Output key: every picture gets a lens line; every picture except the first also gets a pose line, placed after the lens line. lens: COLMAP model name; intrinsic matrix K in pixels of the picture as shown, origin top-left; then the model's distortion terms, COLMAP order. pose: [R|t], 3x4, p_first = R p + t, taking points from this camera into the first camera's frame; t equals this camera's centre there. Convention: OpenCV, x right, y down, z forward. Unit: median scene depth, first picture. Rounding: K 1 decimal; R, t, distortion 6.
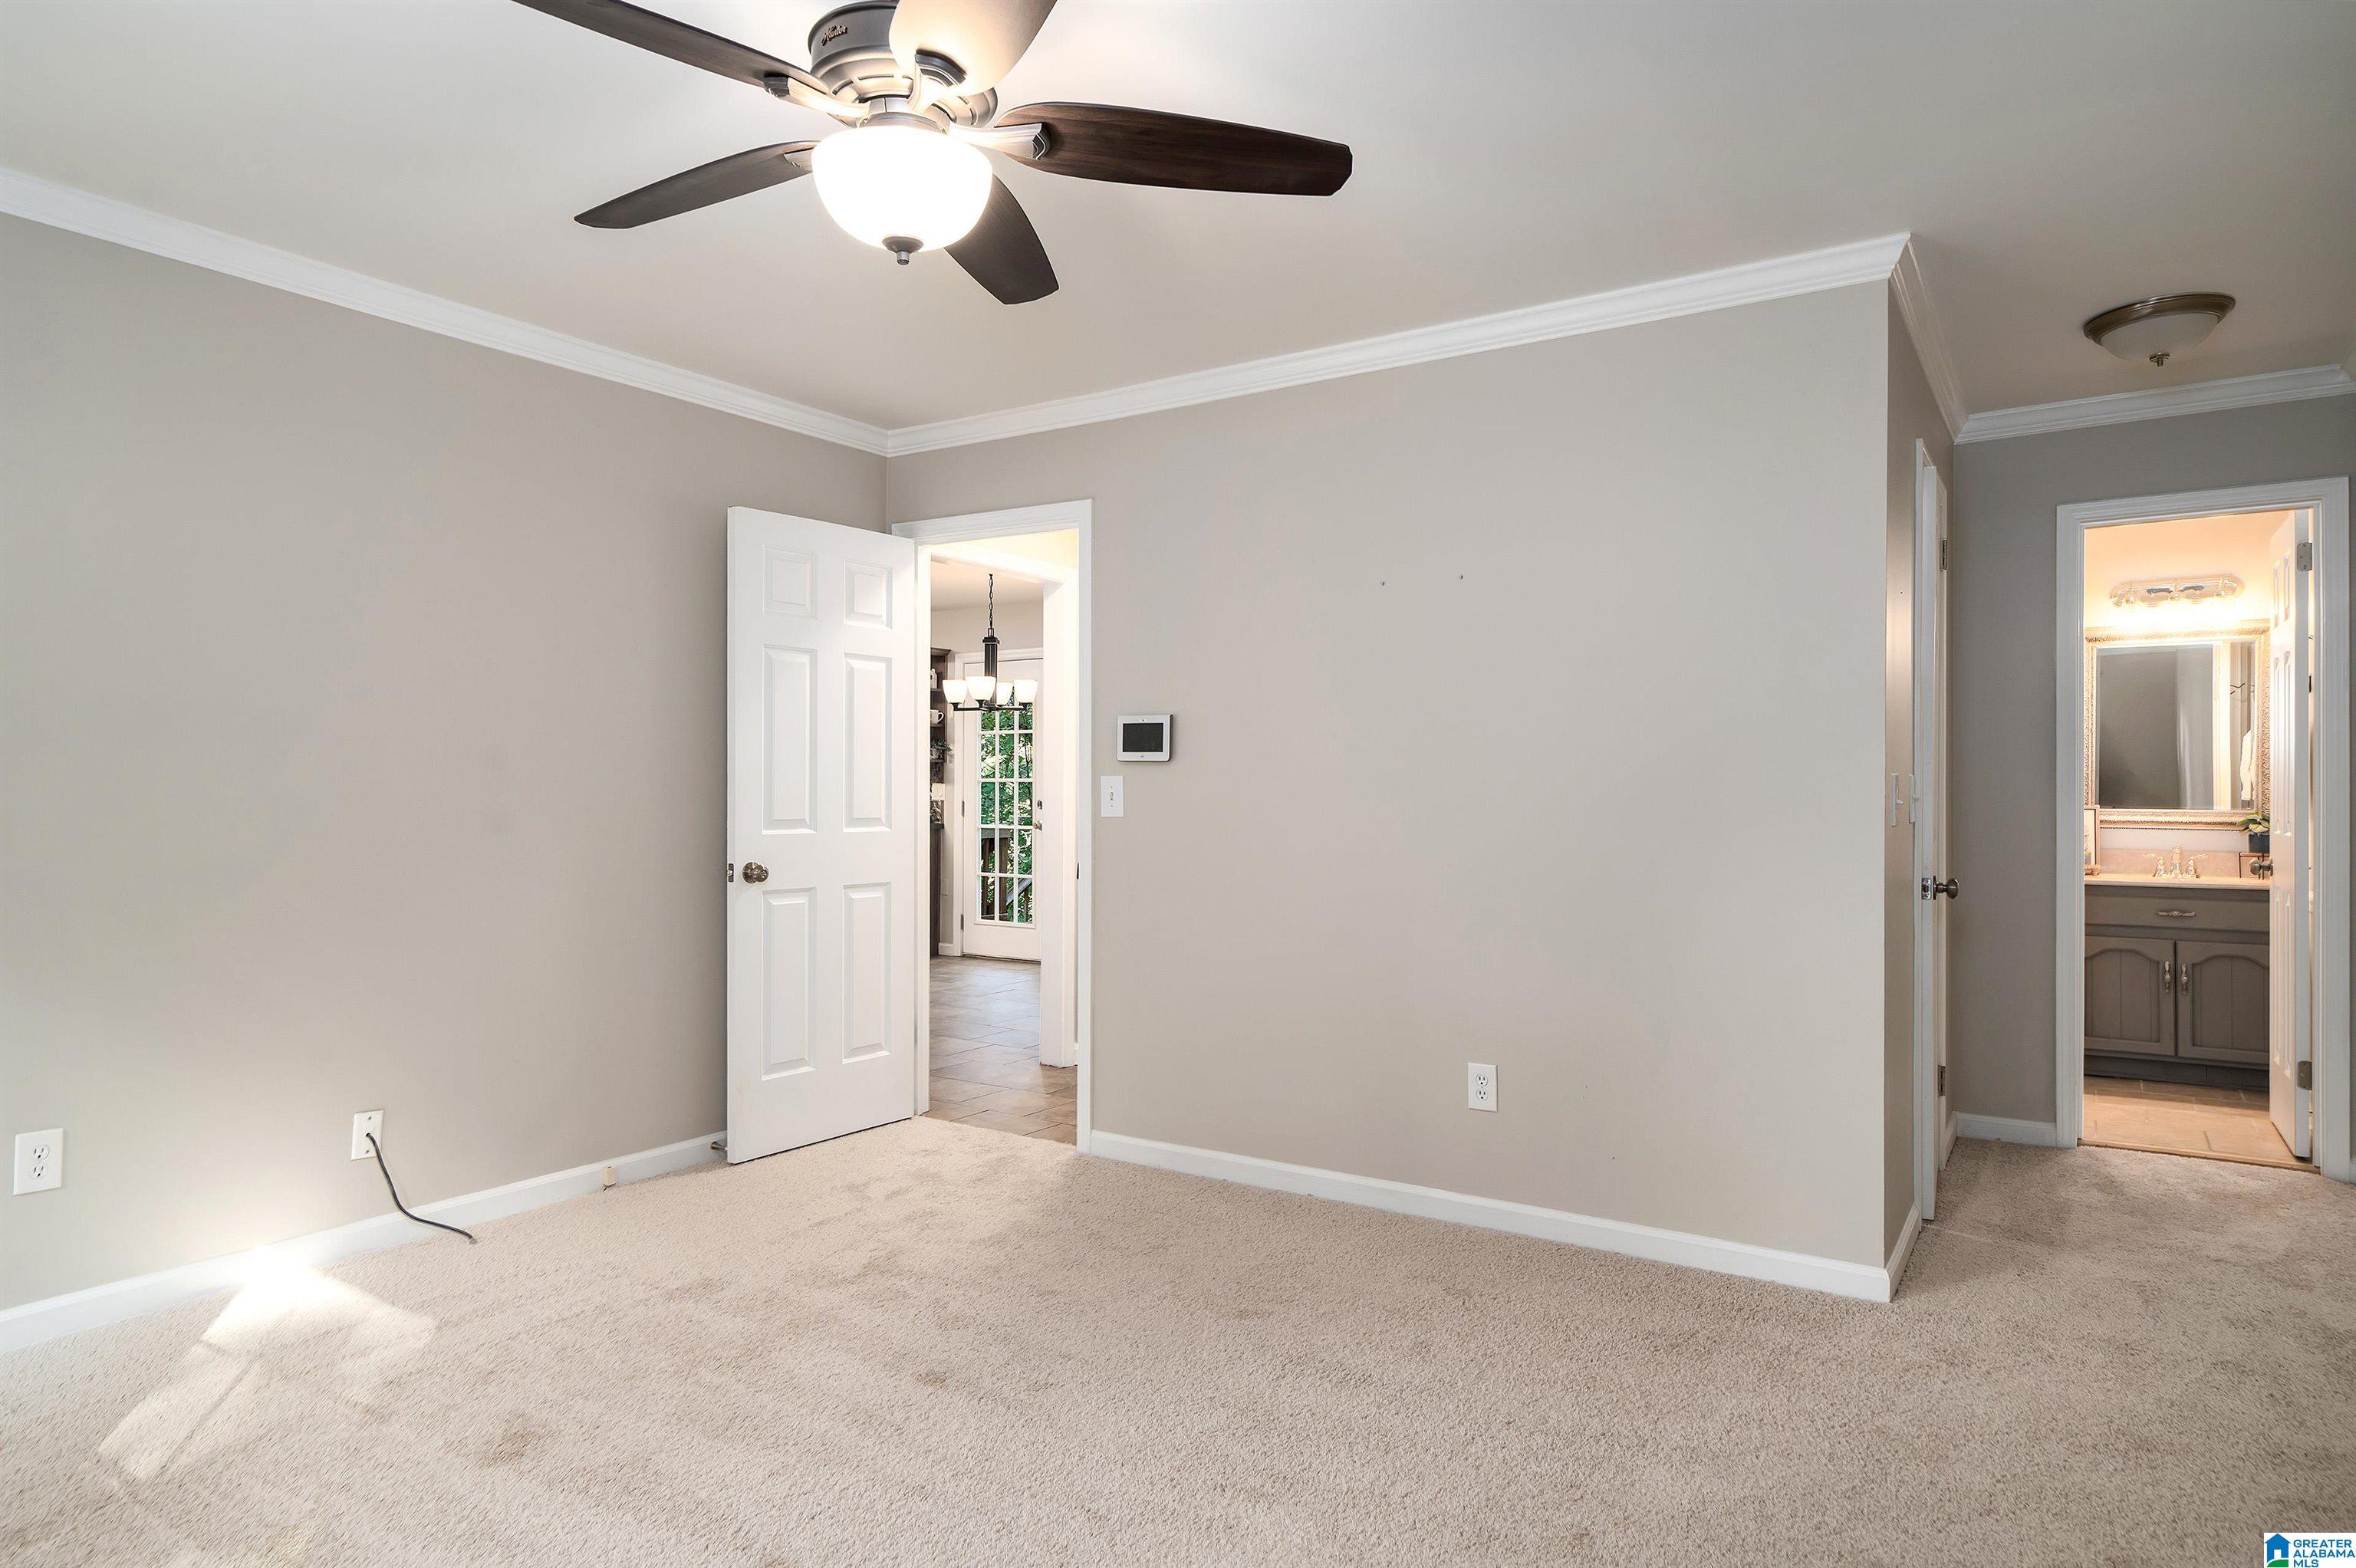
lens RADIAL K [[1392.0, 0, 1178.0], [0, 1392.0, 784.0], [0, 0, 1]] dist [-0.005440, -0.000798]
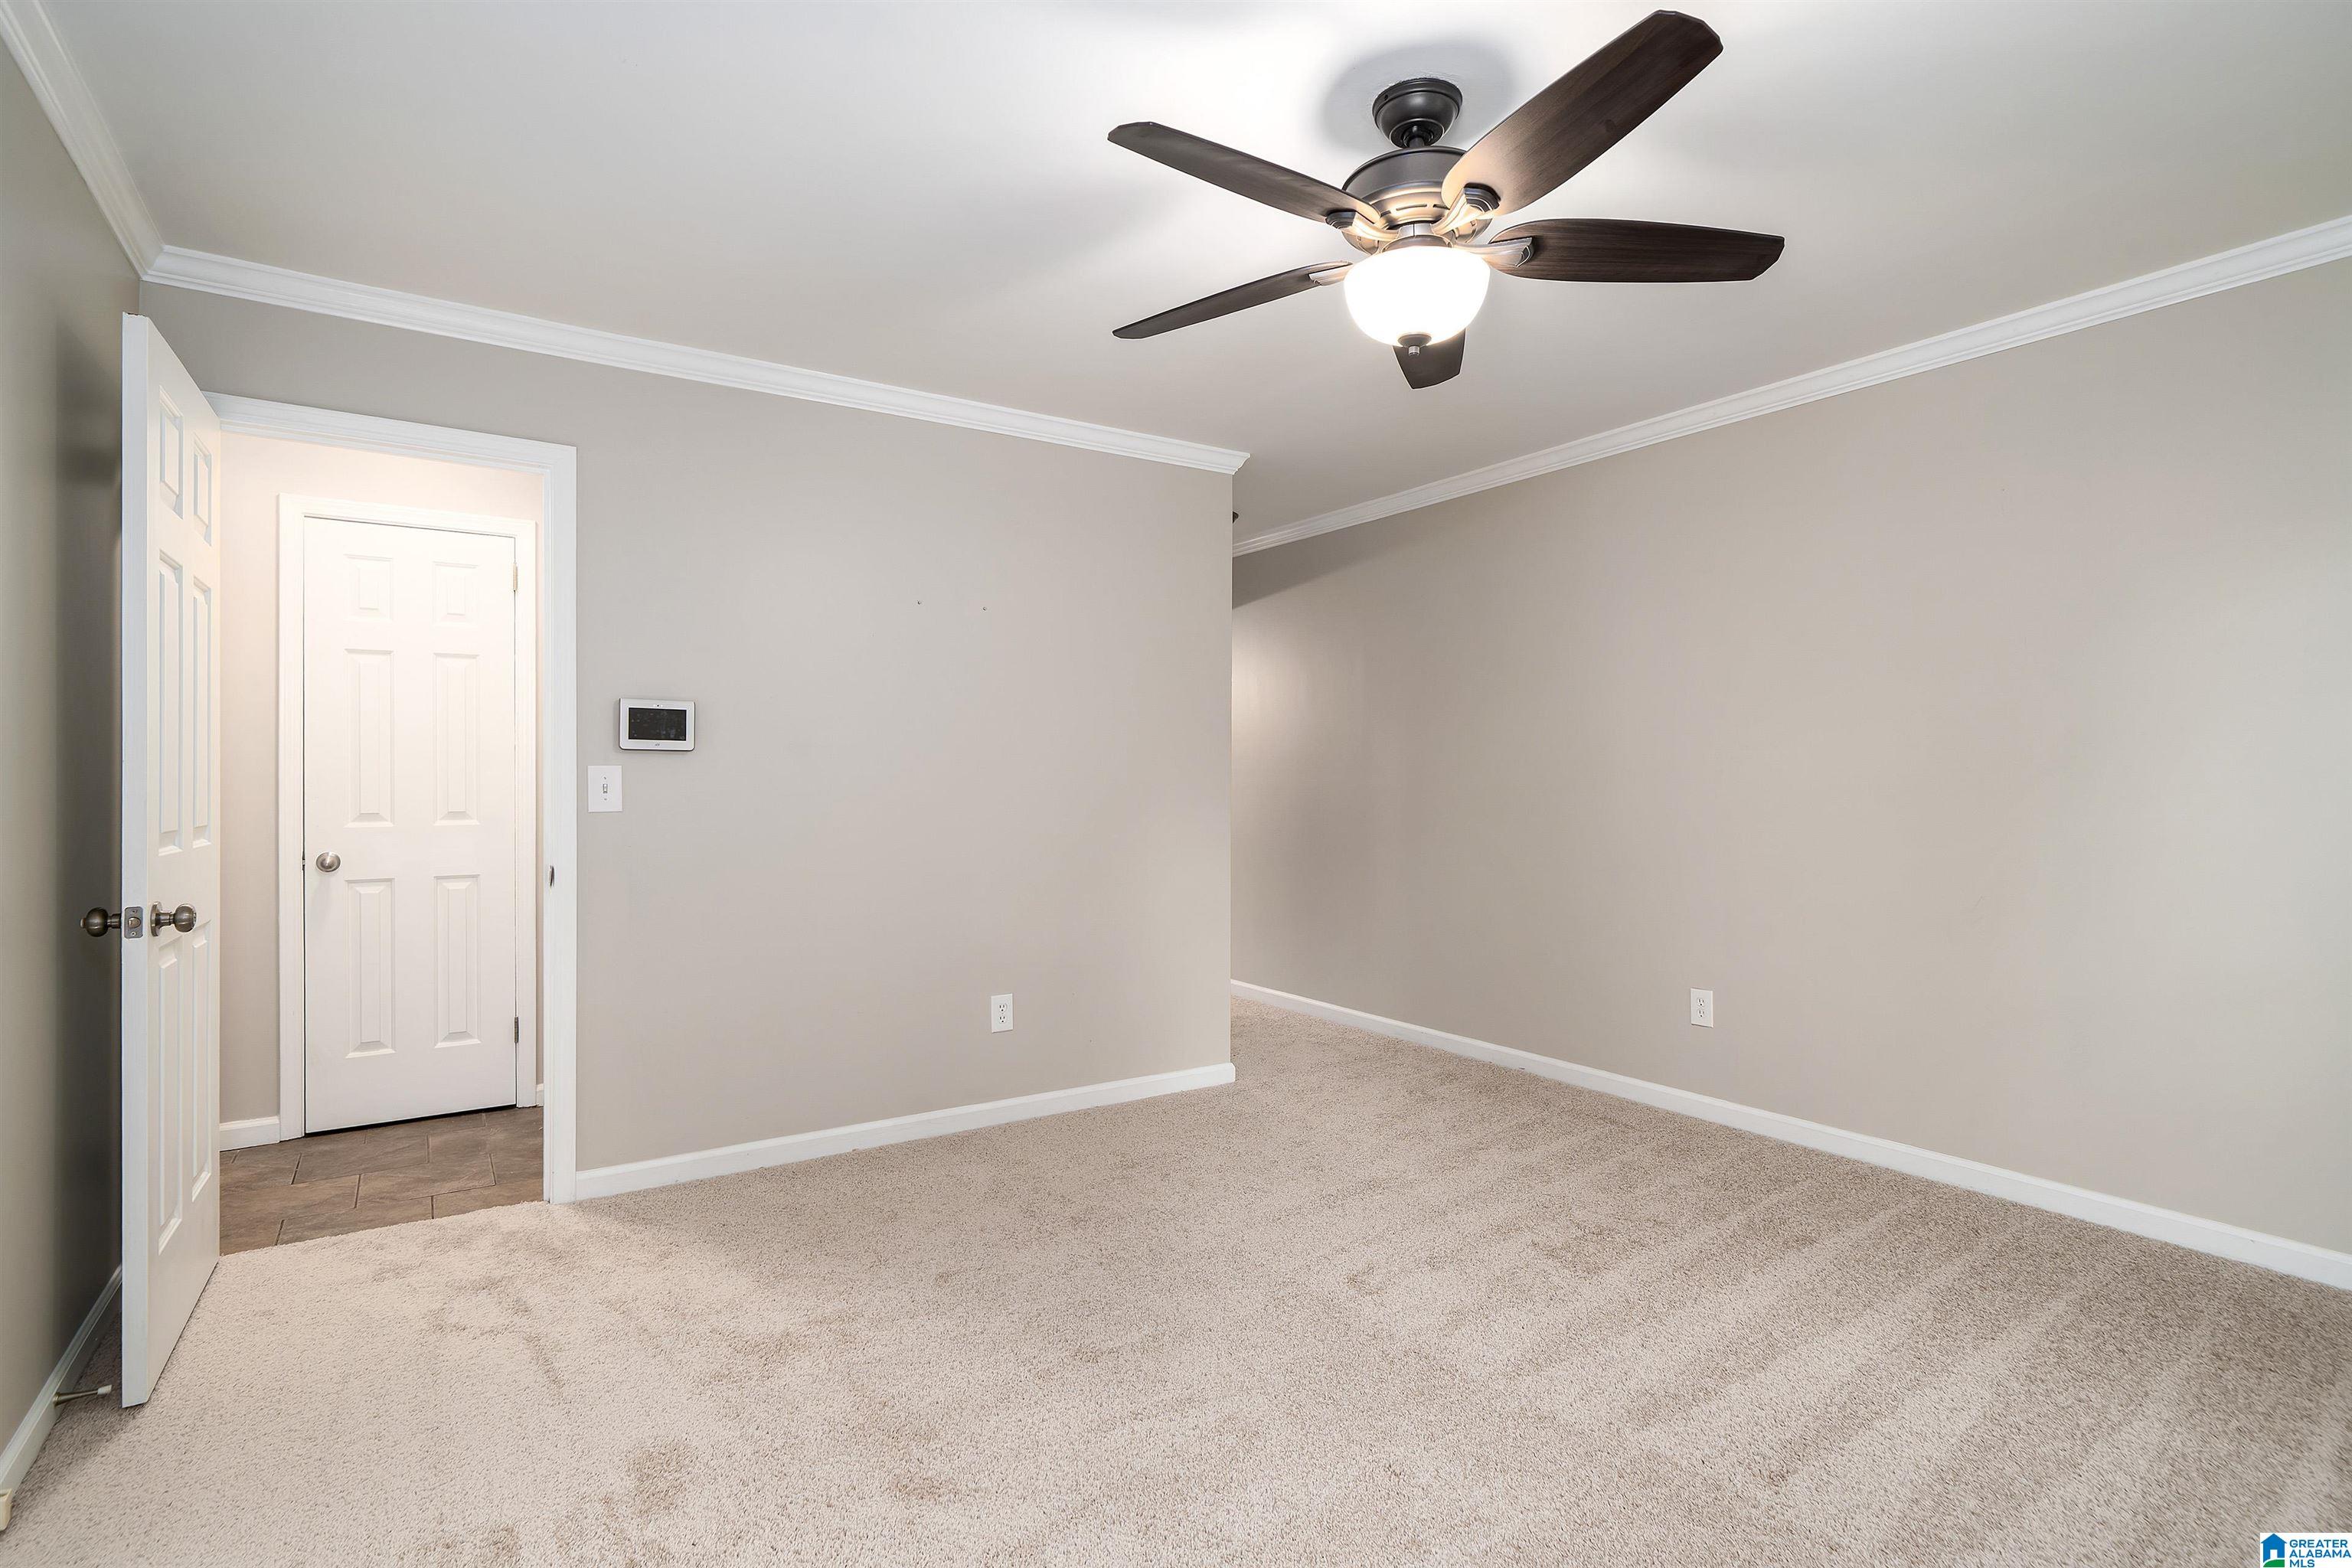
lens RADIAL K [[1160.4, 0, 1176.0], [0, 1160.4, 784.0], [0, 0, 1]] dist [0.001130, 0.000361]
pose [[0.383741, -0.007159, 0.923413, -0.610768], [0.000976, 0.999973, 0.007347, 0.000843], [-0.923440, -0.001919, 0.383738, 0.391635]]
